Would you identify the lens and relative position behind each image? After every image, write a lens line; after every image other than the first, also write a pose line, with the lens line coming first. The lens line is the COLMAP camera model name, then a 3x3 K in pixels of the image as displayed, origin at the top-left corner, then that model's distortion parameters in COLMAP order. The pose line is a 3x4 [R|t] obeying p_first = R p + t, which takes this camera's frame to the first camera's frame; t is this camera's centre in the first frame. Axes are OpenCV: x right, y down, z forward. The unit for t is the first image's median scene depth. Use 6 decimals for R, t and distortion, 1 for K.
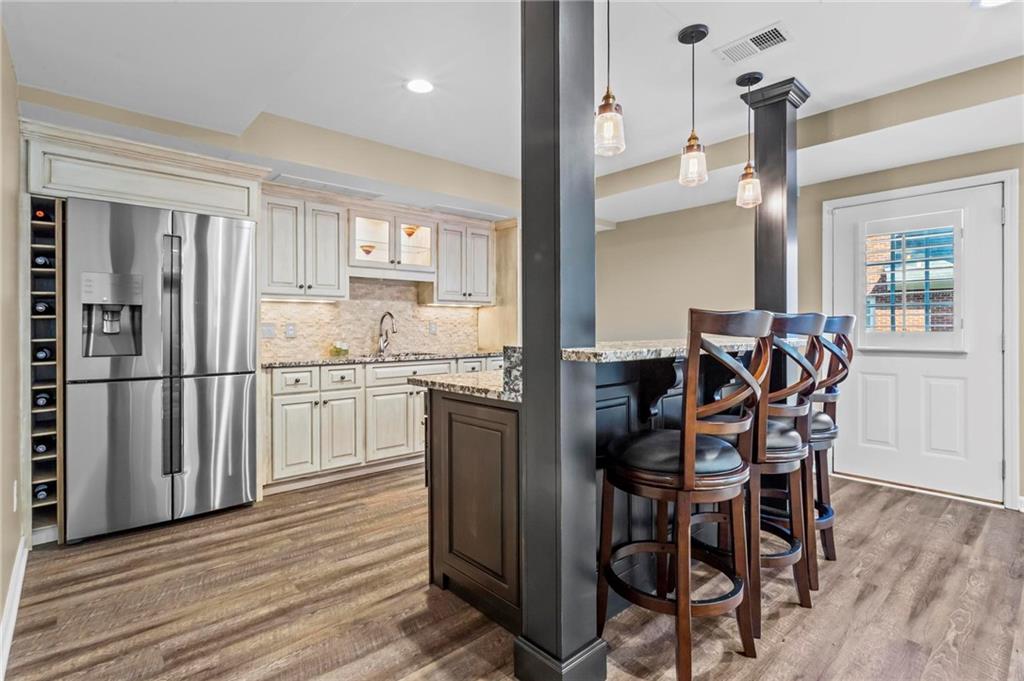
lens RADIAL K [[490.8, 0, 502.2], [0, 490.8, 331.1], [0, 0, 1]] dist [-0.003062, -0.000574]
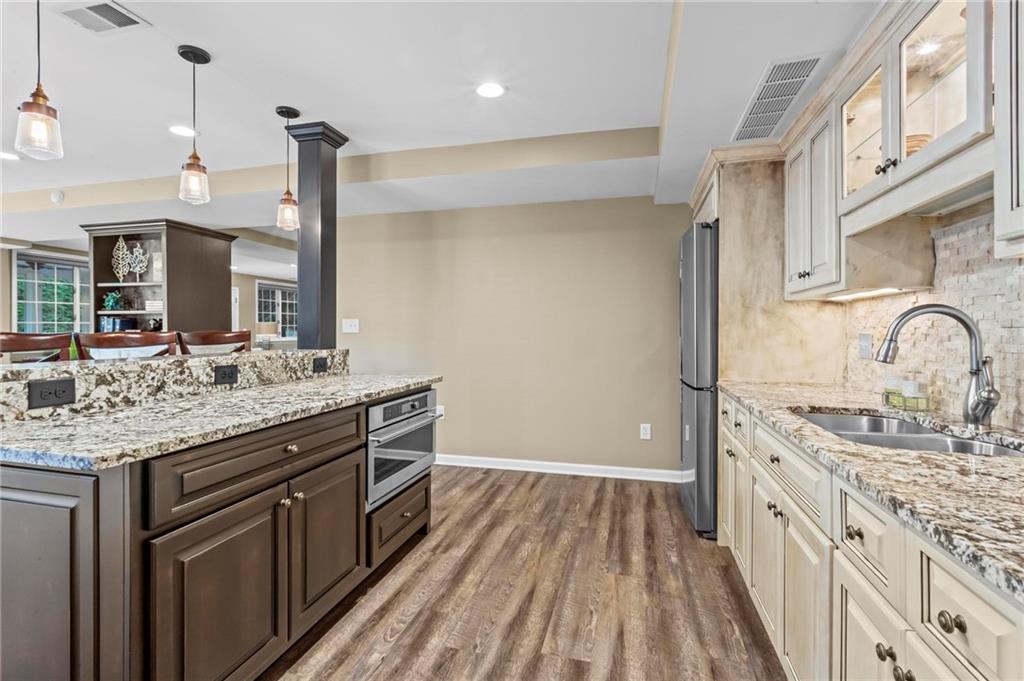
lens RADIAL K [[490.8, 0, 502.2], [0, 490.8, 331.1], [0, 0, 1]] dist [-0.003062, -0.000574]
pose [[-0.837681, 0.001843, -0.546157, 0.350634], [-0.000509, 0.999991, 0.004155, -0.032140], [0.546160, 0.003759, -0.837673, 1.874802]]
